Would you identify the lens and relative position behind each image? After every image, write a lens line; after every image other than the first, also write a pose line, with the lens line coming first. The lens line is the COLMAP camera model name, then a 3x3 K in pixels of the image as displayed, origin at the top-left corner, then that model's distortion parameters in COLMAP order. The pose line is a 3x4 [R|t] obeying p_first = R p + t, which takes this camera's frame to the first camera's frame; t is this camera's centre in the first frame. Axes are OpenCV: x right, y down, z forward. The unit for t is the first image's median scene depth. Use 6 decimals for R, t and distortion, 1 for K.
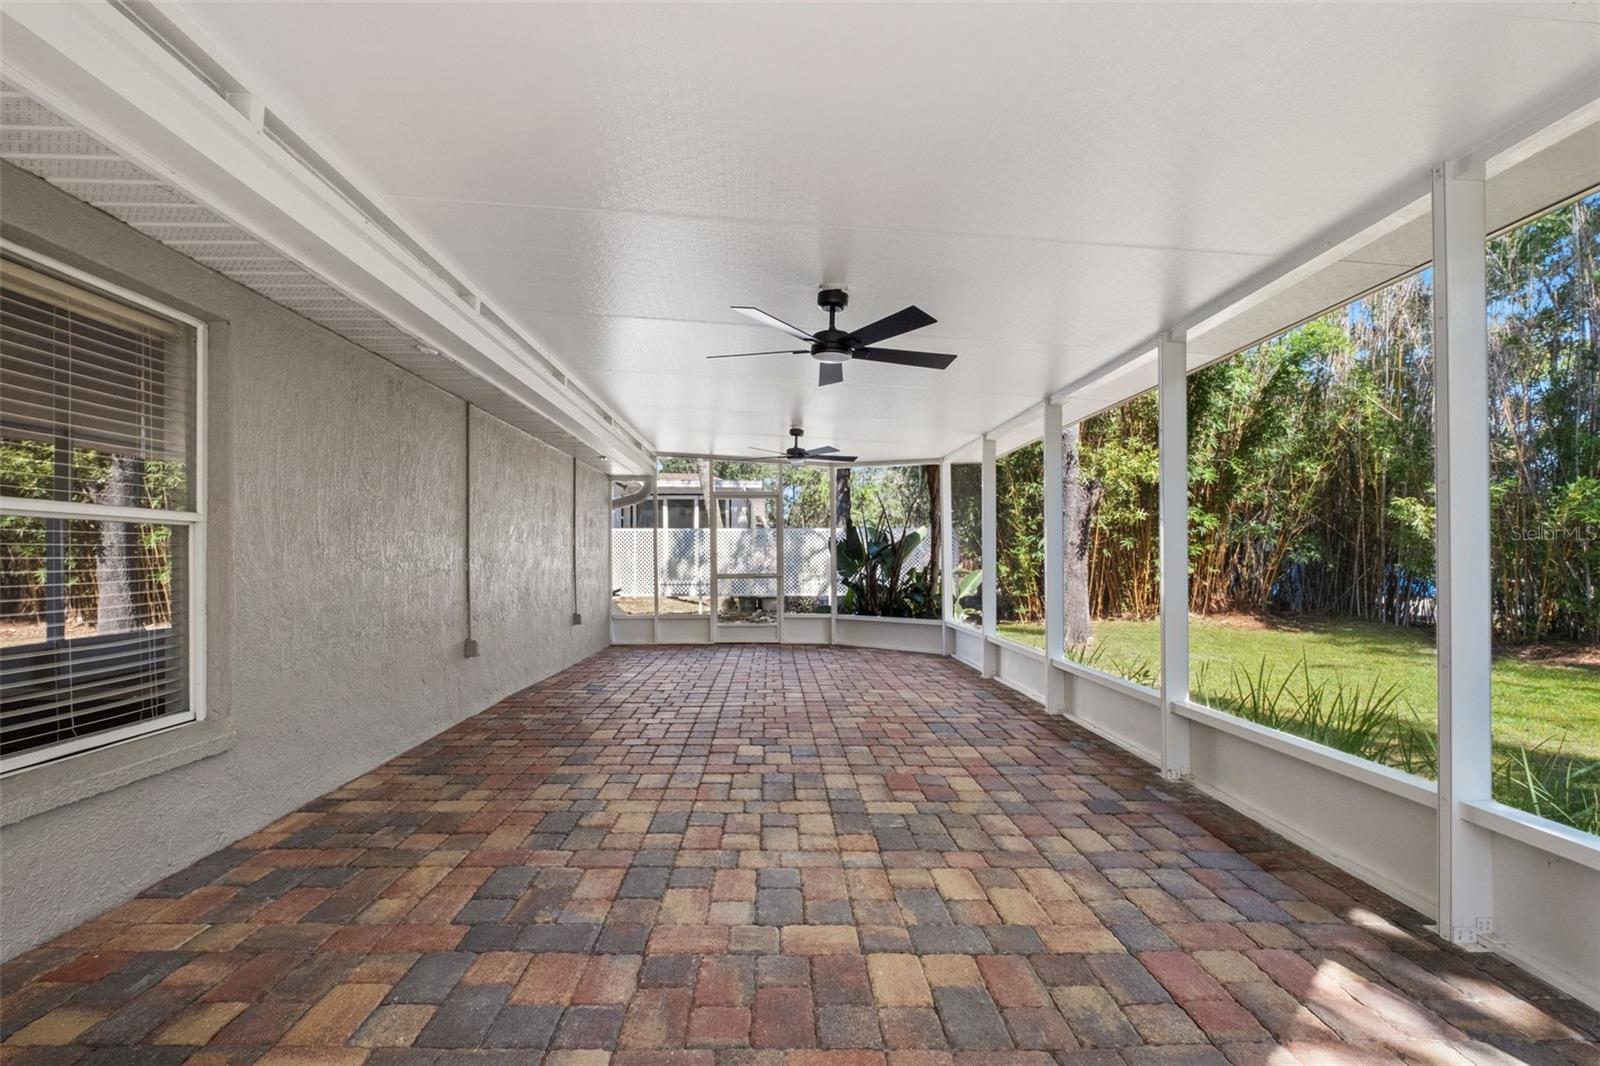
lens RADIAL K [[706.0, 0, 785.6], [0, 706.0, 565.7], [0, 0, 1]] dist [0.011113, -0.011162]
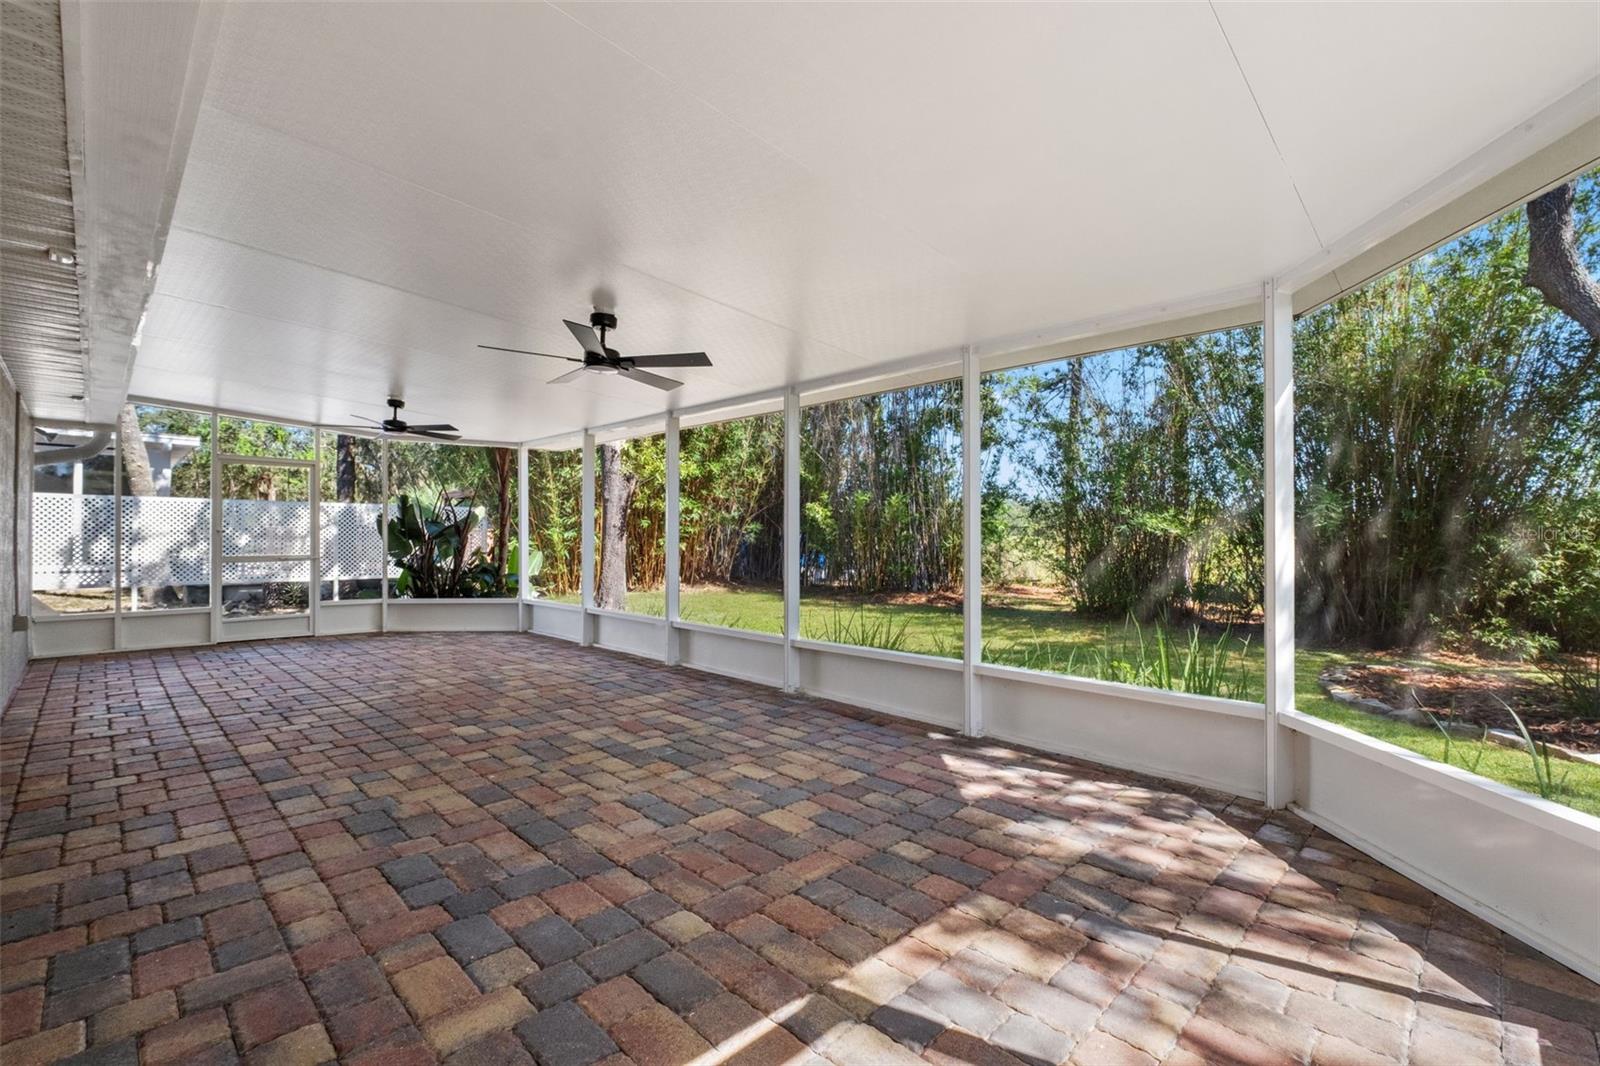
lens RADIAL K [[700.6, 0, 783.5], [0, 700.6, 542.1], [0, 0, 1]] dist [0.010322, -0.009320]
pose [[0.726965, 0.000305, 0.686675, -0.497861], [0.001432, 0.999997, -0.001960, -0.006116], [-0.686673, 0.002408, 0.726962, -0.050138]]
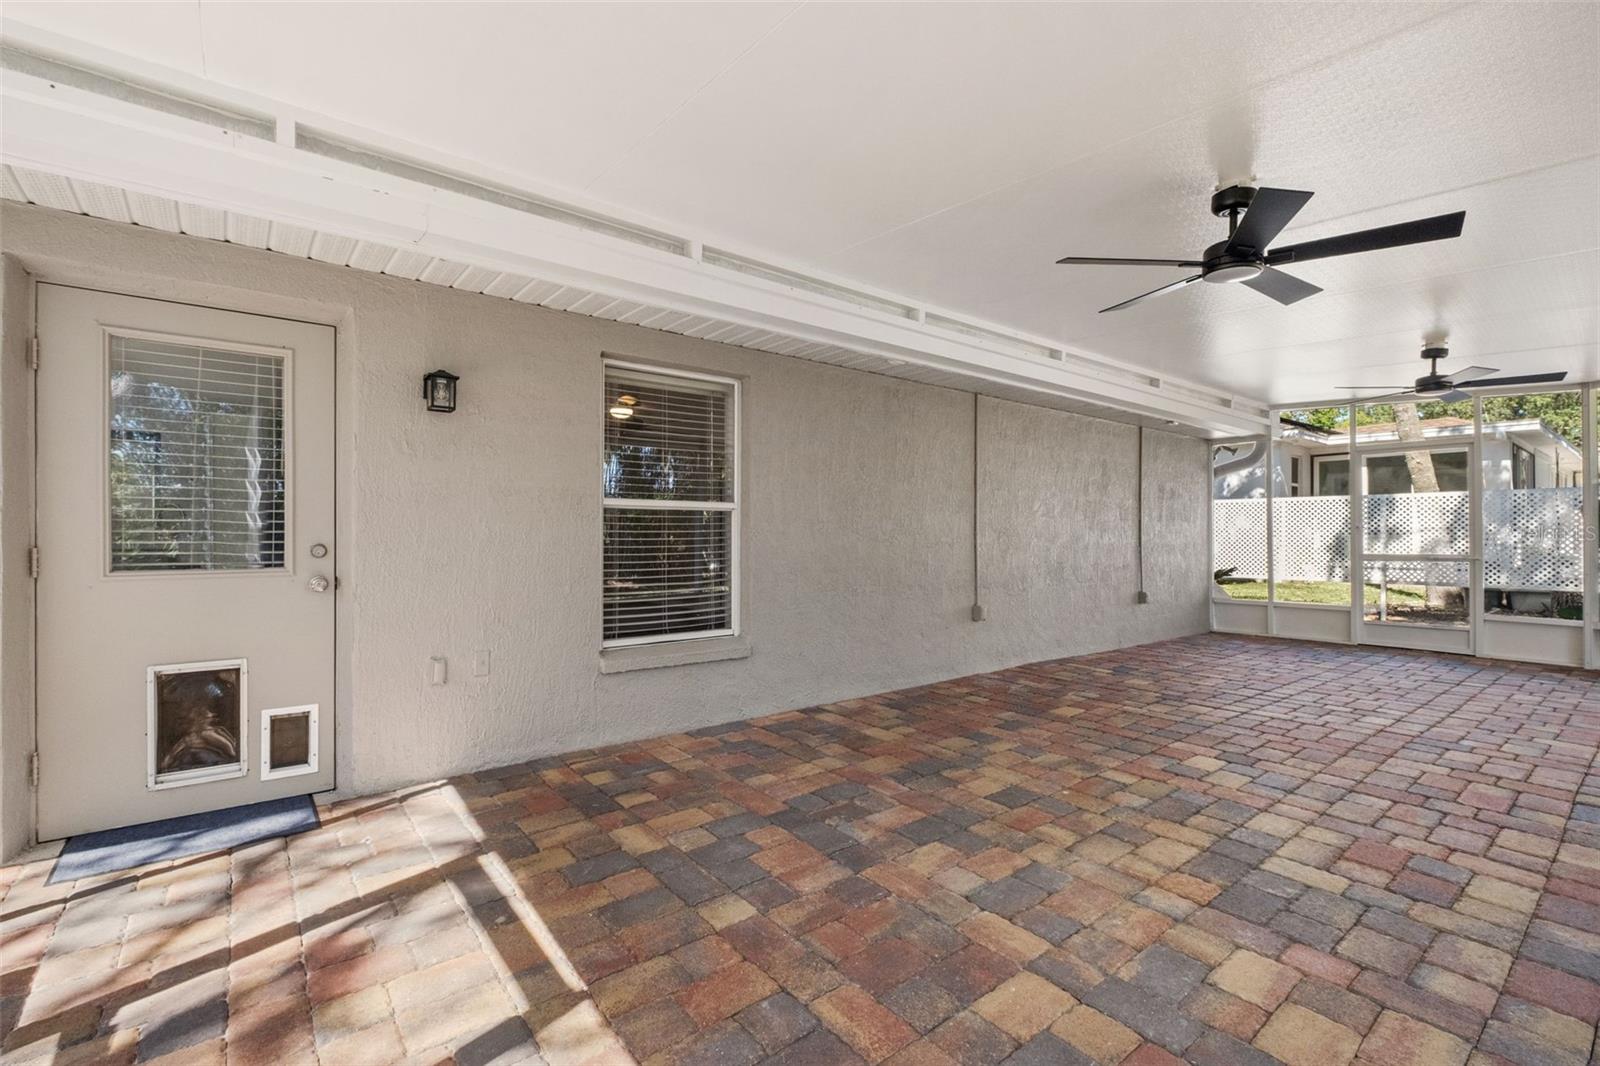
lens RADIAL K [[700.6, 0, 783.5], [0, 700.6, 542.1], [0, 0, 1]] dist [0.010322, -0.009320]
pose [[0.594026, 0.009433, -0.804391, 0.386736], [-0.008918, 0.999947, 0.005140, 0.002579], [0.804396, 0.004121, 0.594079, 0.132980]]
